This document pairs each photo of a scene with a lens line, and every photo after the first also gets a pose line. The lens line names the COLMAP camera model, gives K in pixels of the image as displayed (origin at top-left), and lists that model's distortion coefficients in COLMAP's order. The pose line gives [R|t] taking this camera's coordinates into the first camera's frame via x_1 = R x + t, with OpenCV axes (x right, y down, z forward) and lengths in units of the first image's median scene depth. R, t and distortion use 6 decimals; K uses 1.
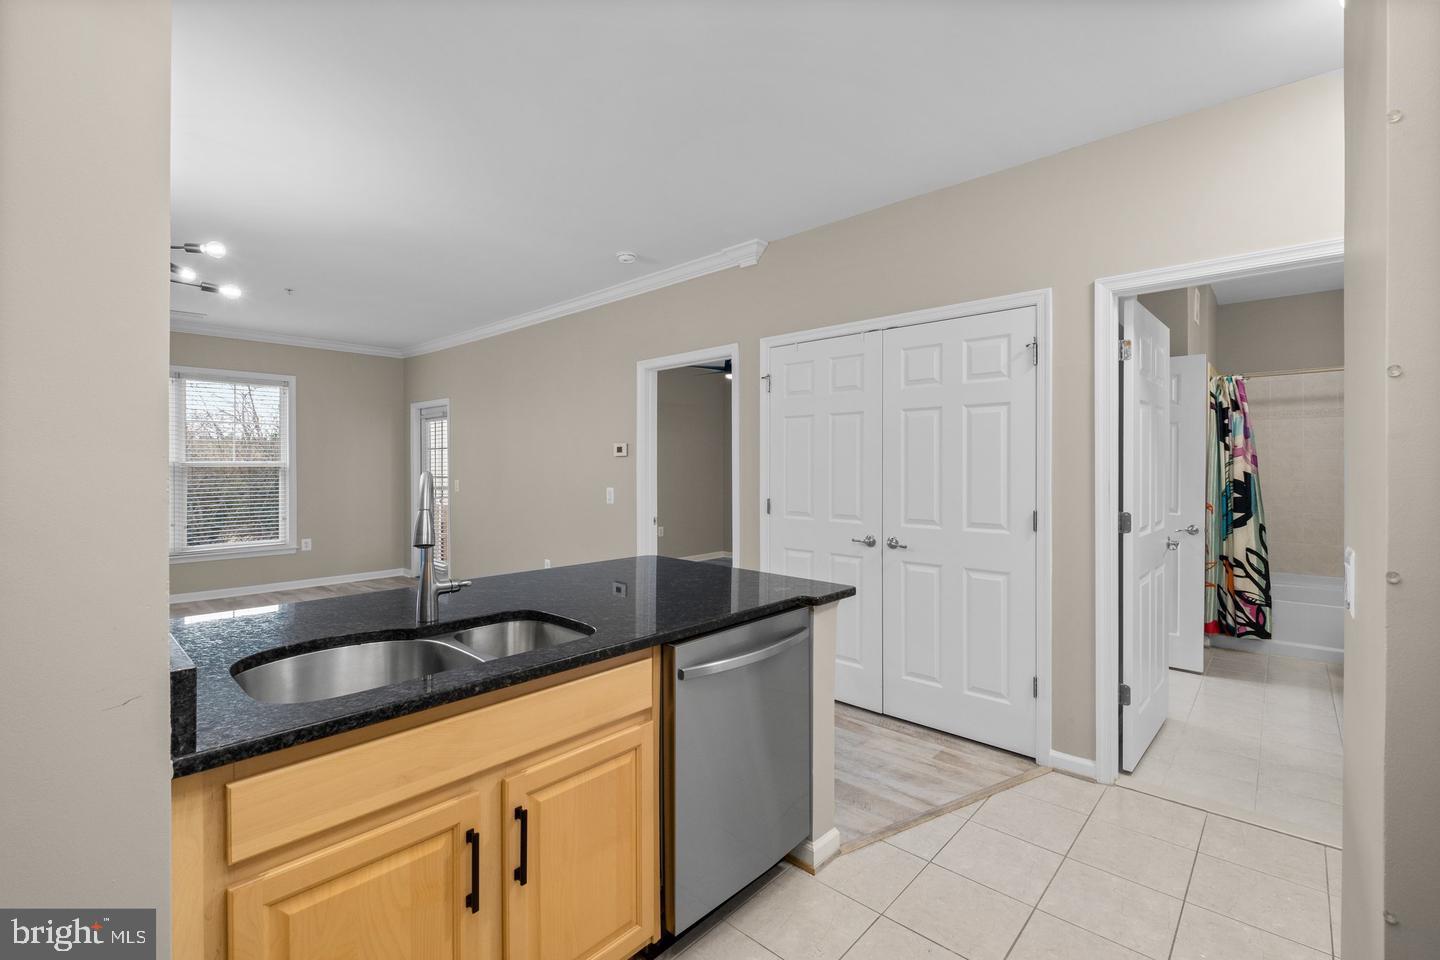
lens RADIAL K [[621.3, 0, 730.6], [0, 621.3, 466.9], [0, 0, 1]] dist [0.003369, -0.007035]
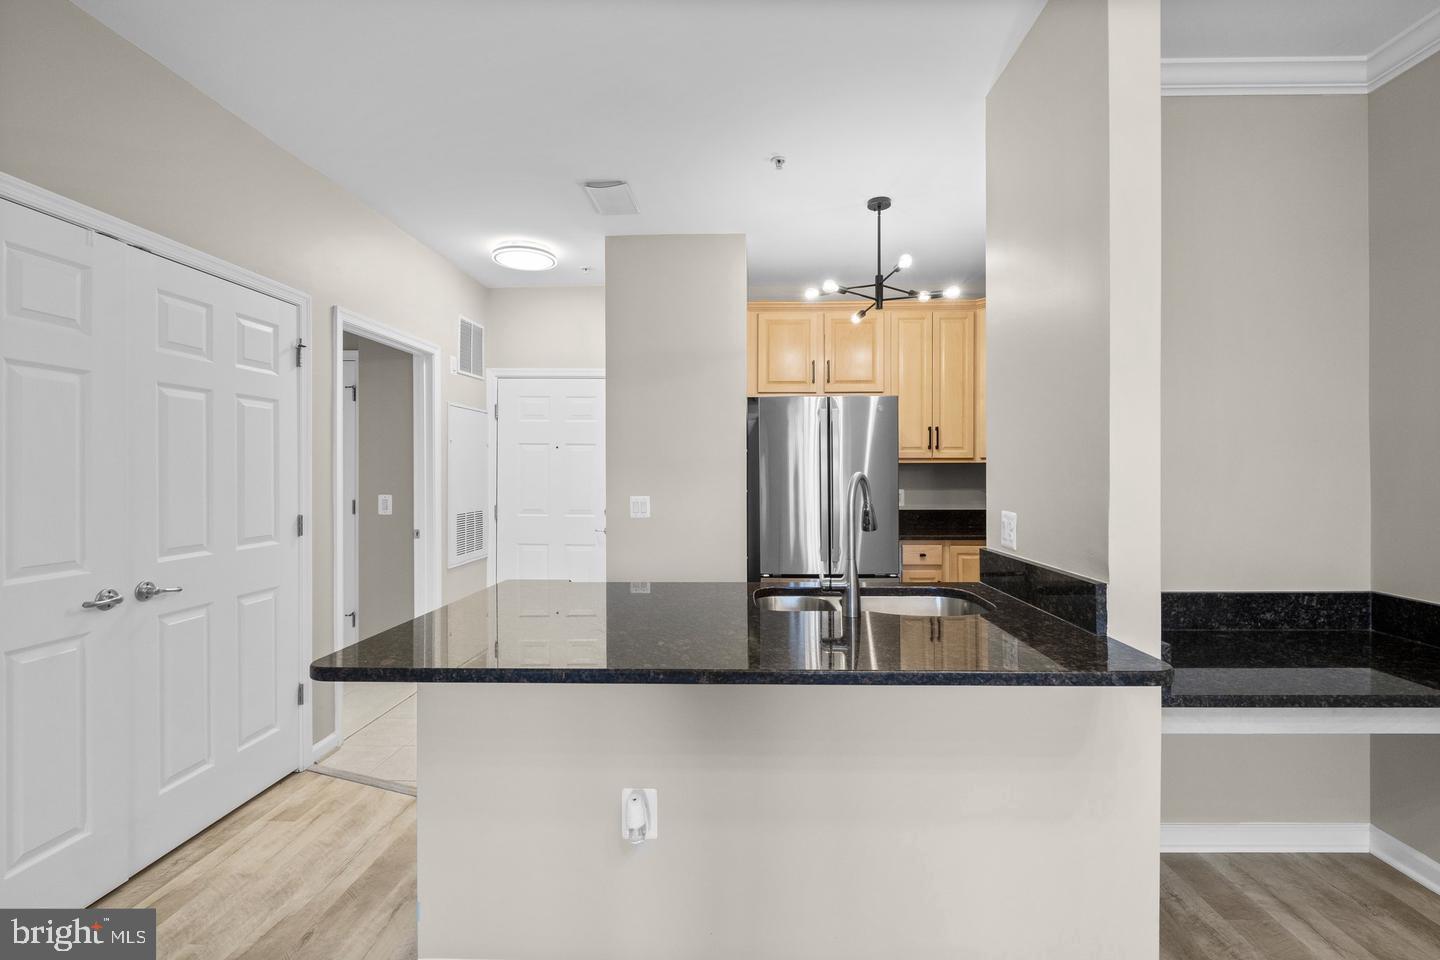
lens RADIAL K [[621.3, 0, 730.6], [0, 621.3, 466.9], [0, 0, 1]] dist [0.003369, -0.007035]
pose [[-0.645418, 0.006579, 0.763801, -0.676603], [0.002749, 0.999976, -0.006291, 0.002090], [-0.763825, -0.001960, -0.645421, 1.073729]]
